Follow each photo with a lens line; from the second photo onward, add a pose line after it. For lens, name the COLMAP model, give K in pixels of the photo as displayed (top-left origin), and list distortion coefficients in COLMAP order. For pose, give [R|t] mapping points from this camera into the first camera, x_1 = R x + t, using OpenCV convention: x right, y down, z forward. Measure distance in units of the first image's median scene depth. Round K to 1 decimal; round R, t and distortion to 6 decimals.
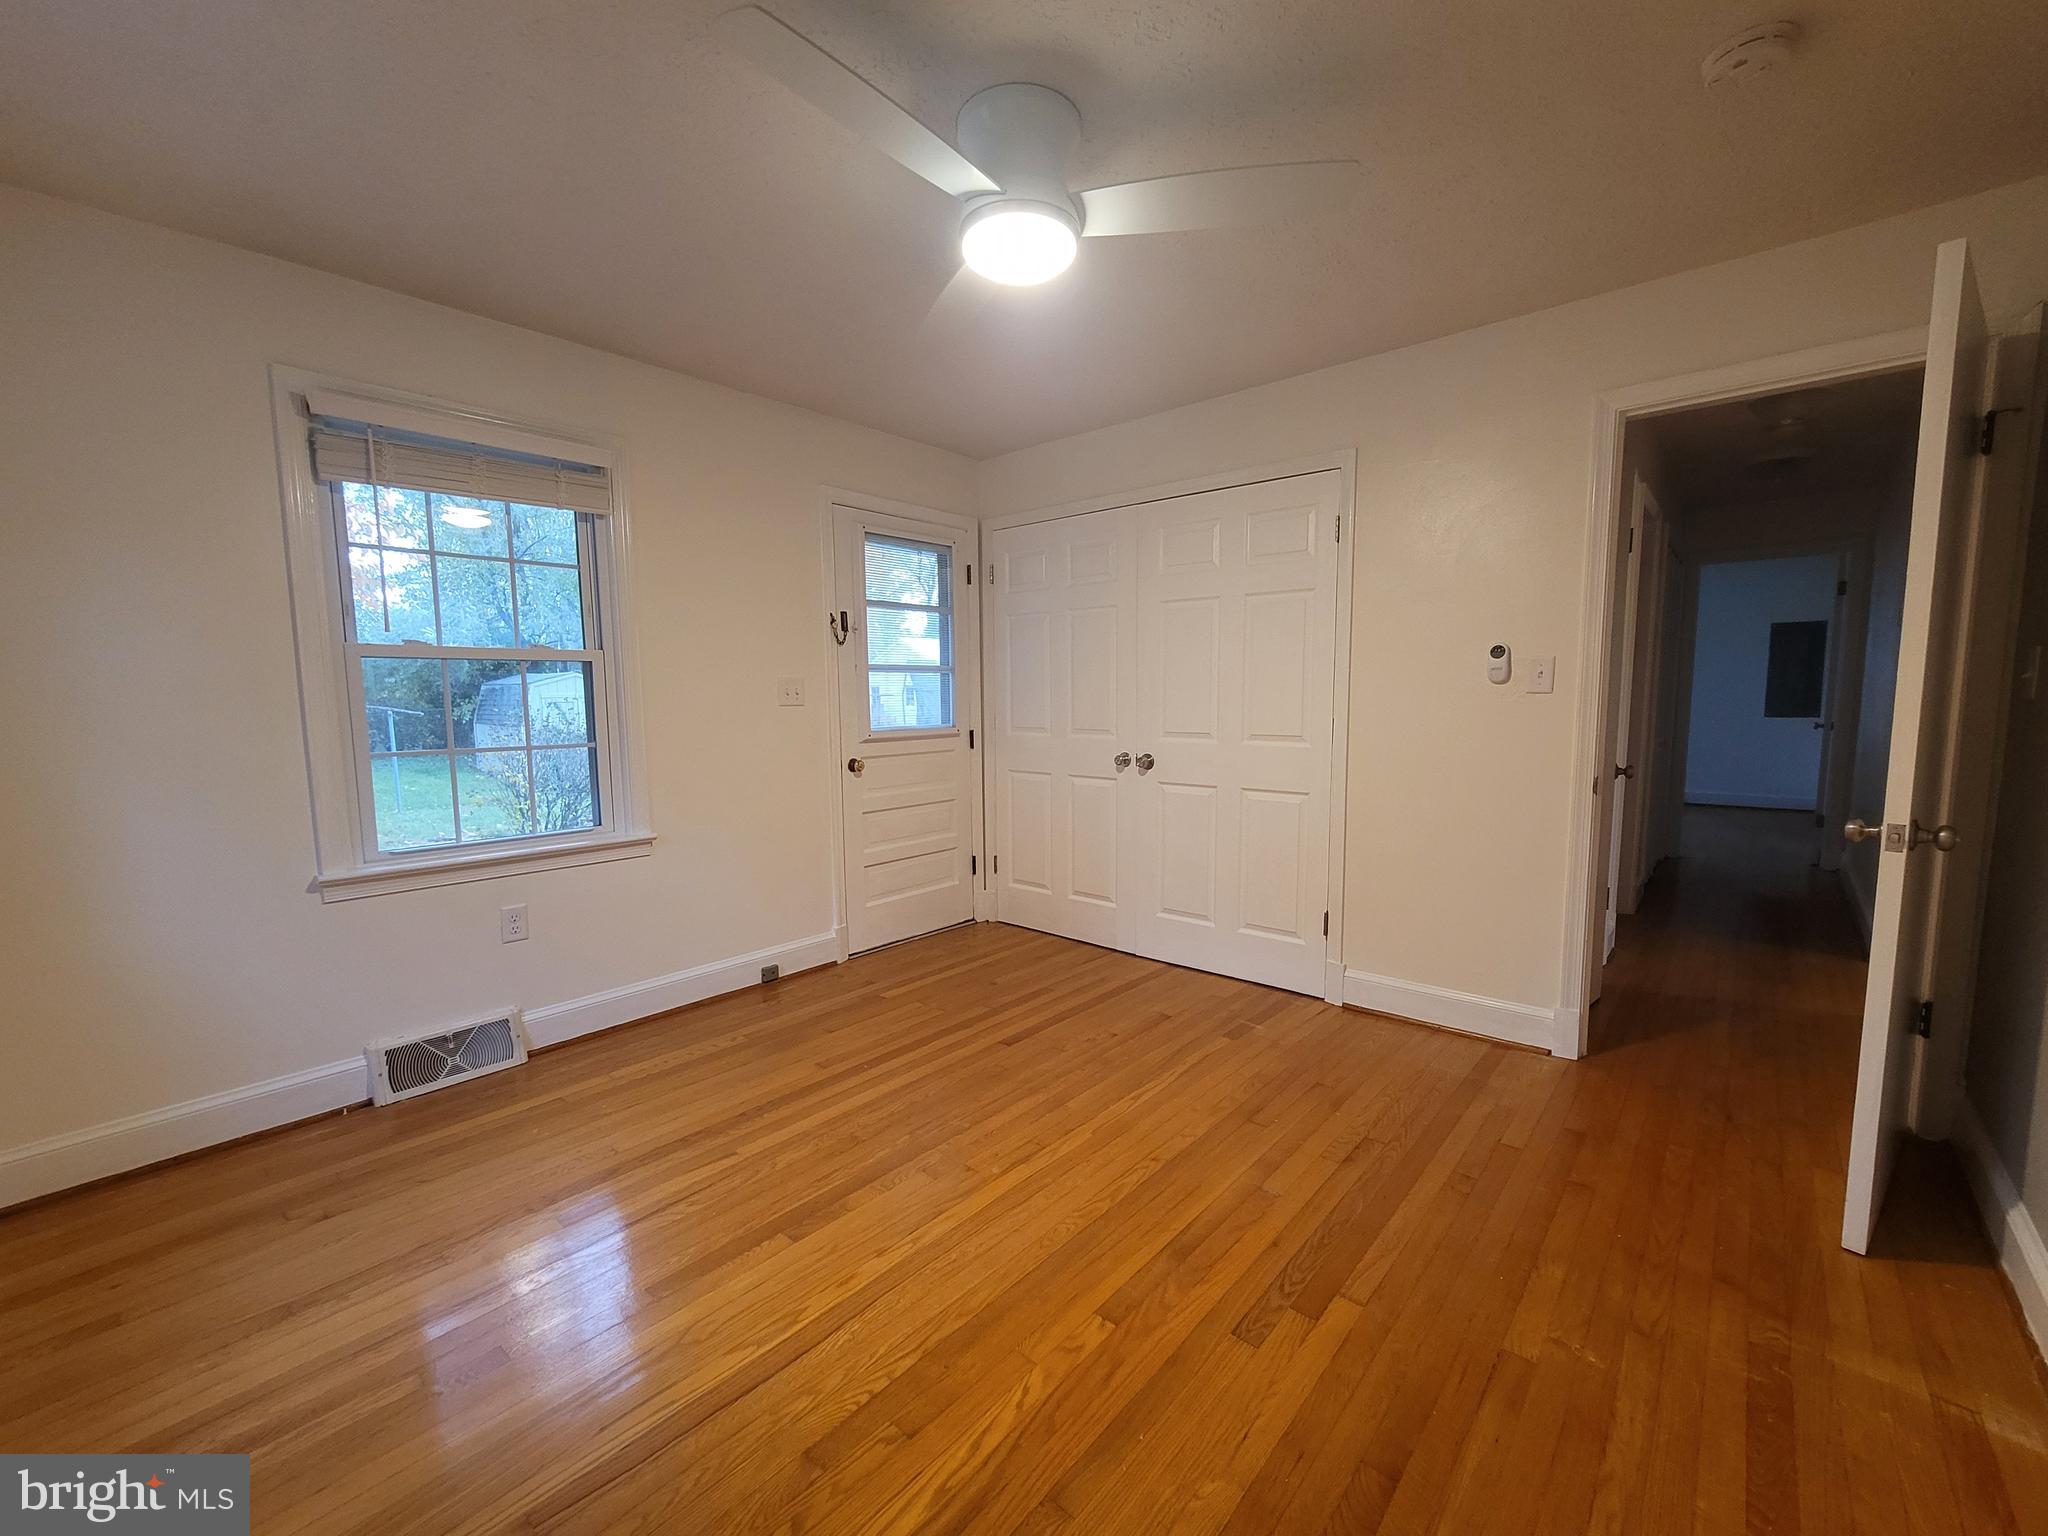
lens RADIAL K [[840.8, 0, 1021.8], [0, 840.8, 776.8], [0, 0, 1]] dist [-0.001219, 0.000331]
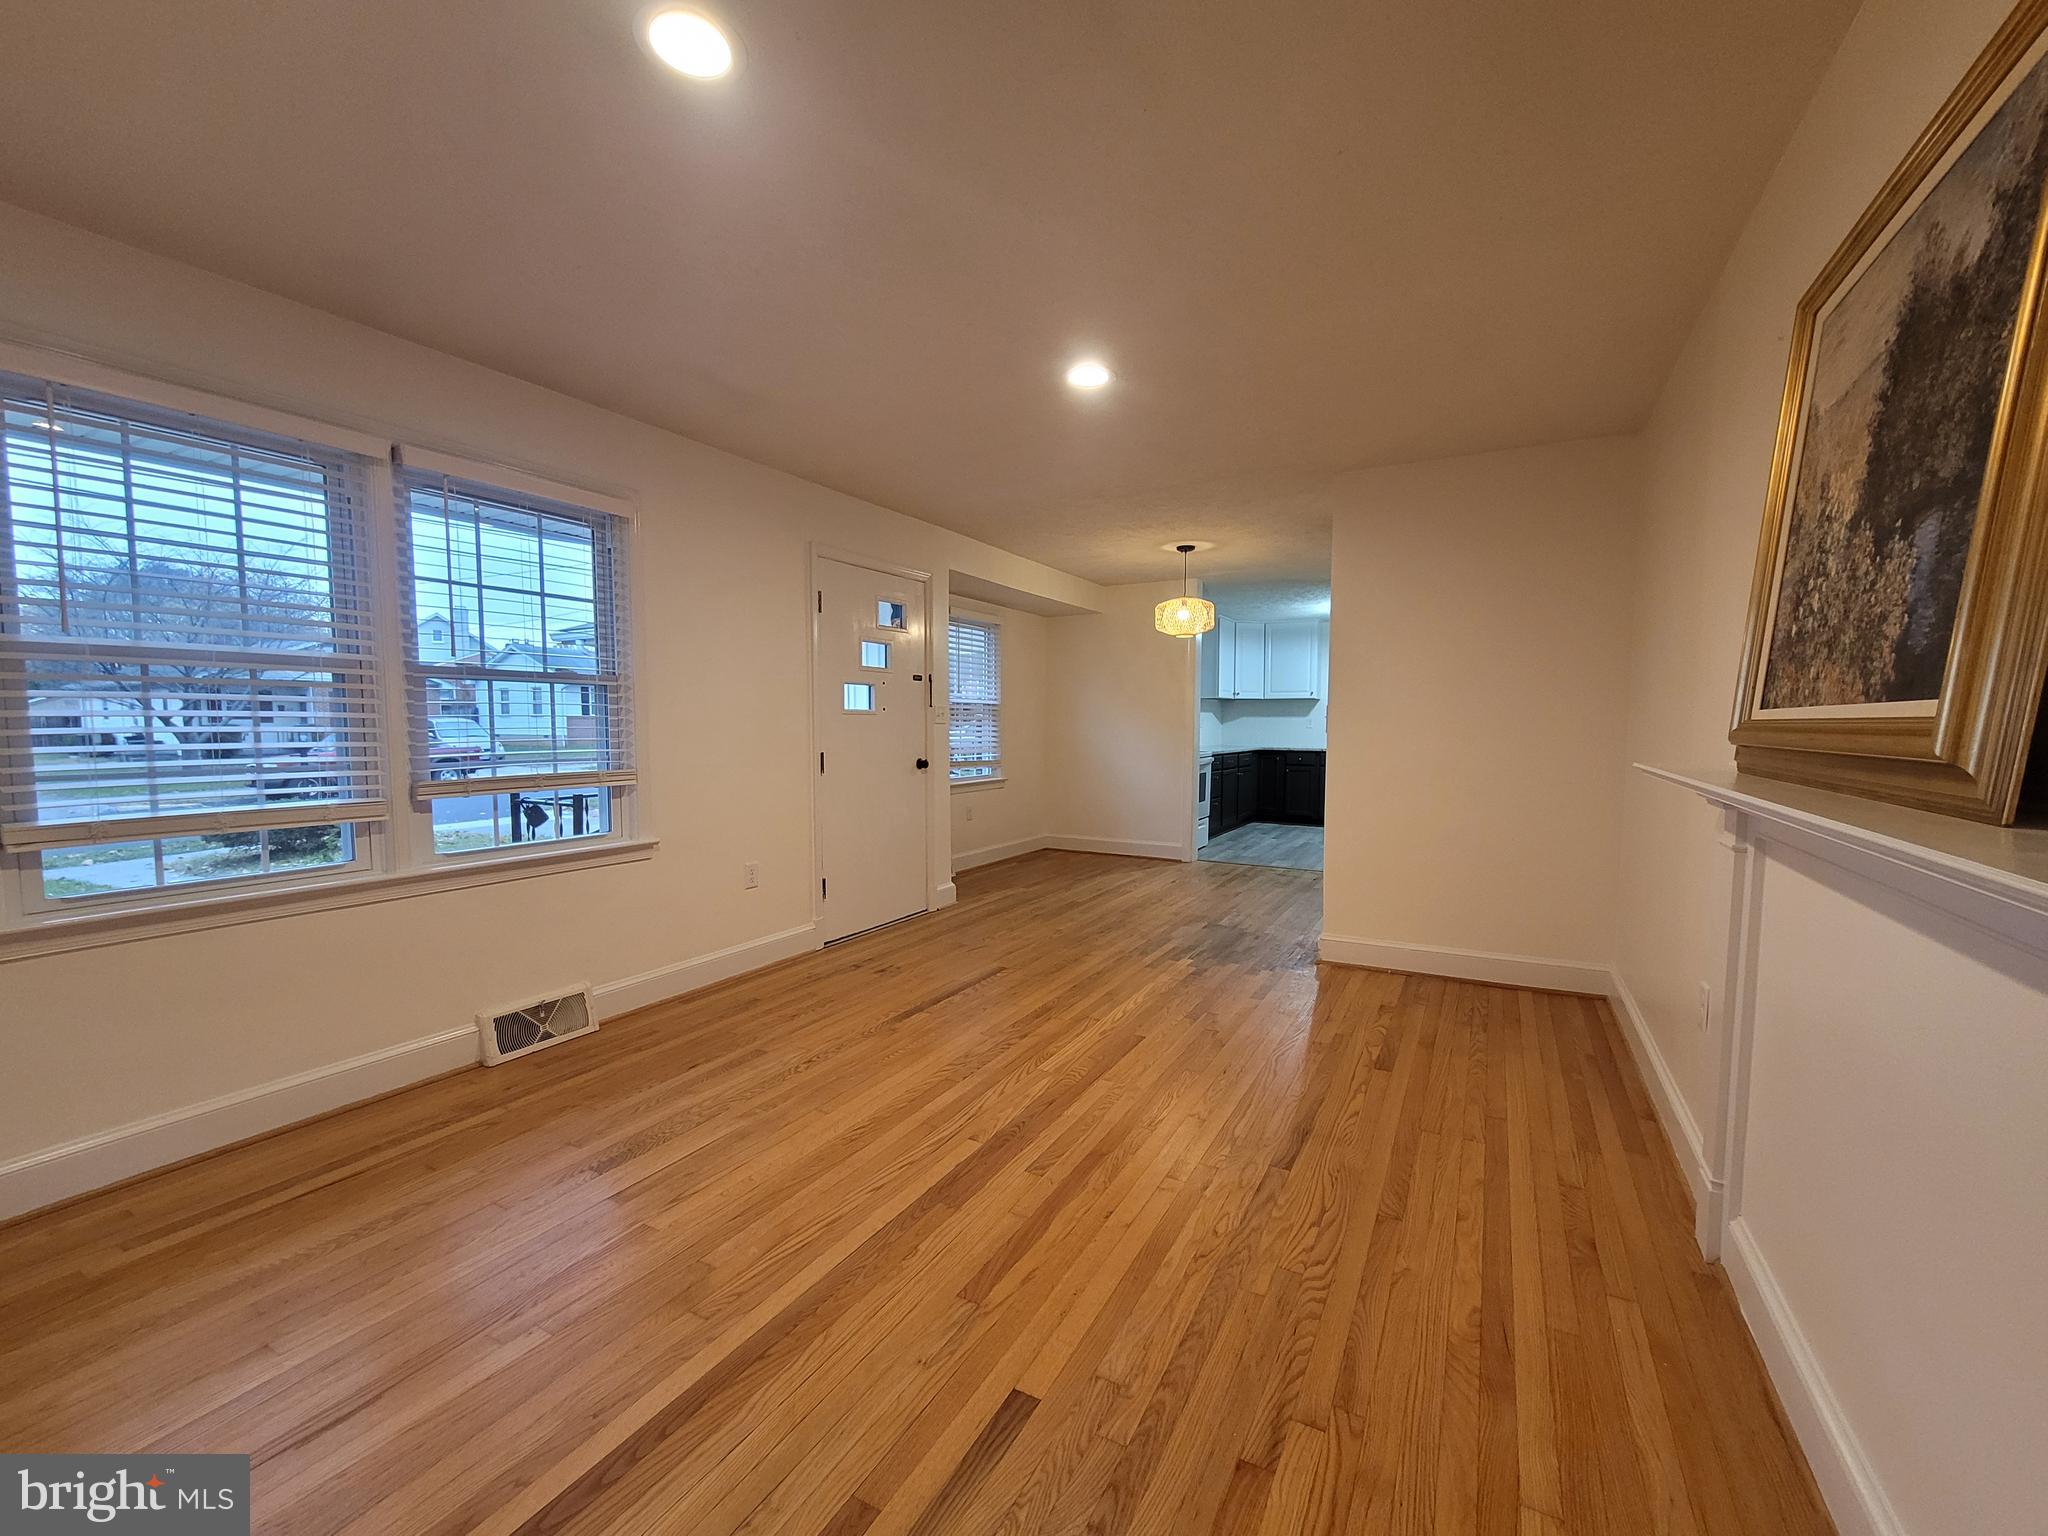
lens RADIAL K [[840.8, 0, 1033.9], [0, 840.8, 774.6], [0, 0, 1]] dist [-0.001219, 0.000331]
pose [[0.975872, -0.001215, 0.218338, -0.262320], [0.008057, 0.999504, -0.030450, 0.027930], [-0.218193, 0.031474, 0.975398, -0.283269]]
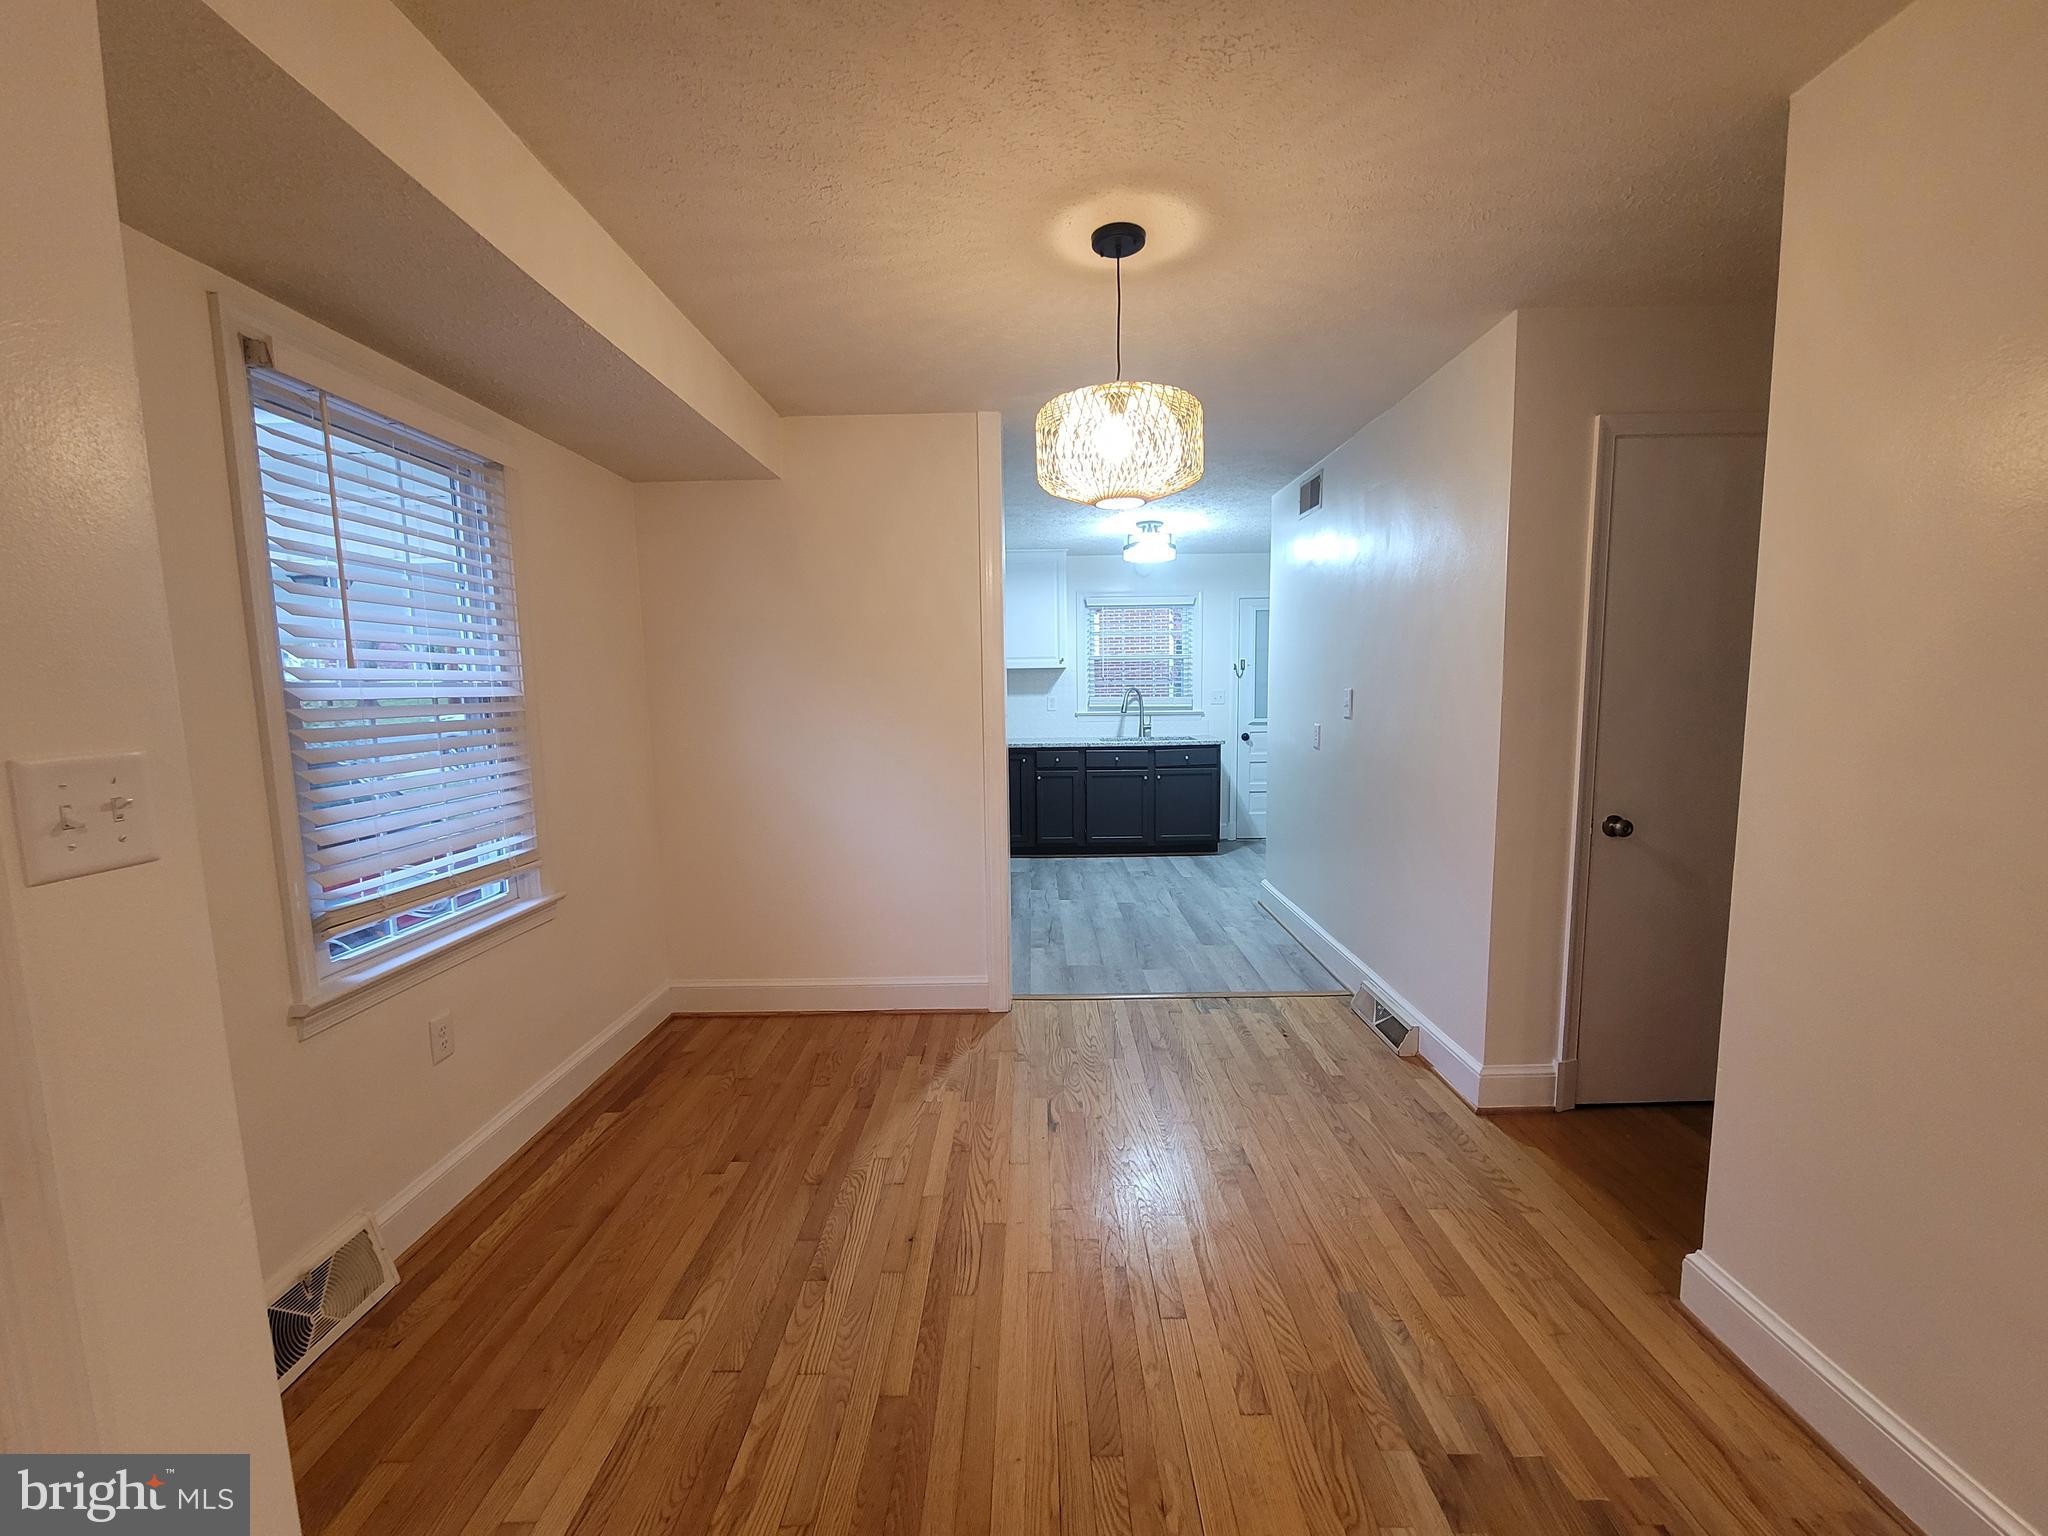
lens RADIAL K [[840.8, 0, 1034.2], [0, 840.8, 780.3], [0, 0, 1]] dist [-0.001219, 0.000331]
pose [[0.750965, -0.076046, 0.655948, 0.013124], [0.068200, 0.996967, 0.037502, -0.173562], [-0.656810, 0.016573, 0.753874, 1.220305]]
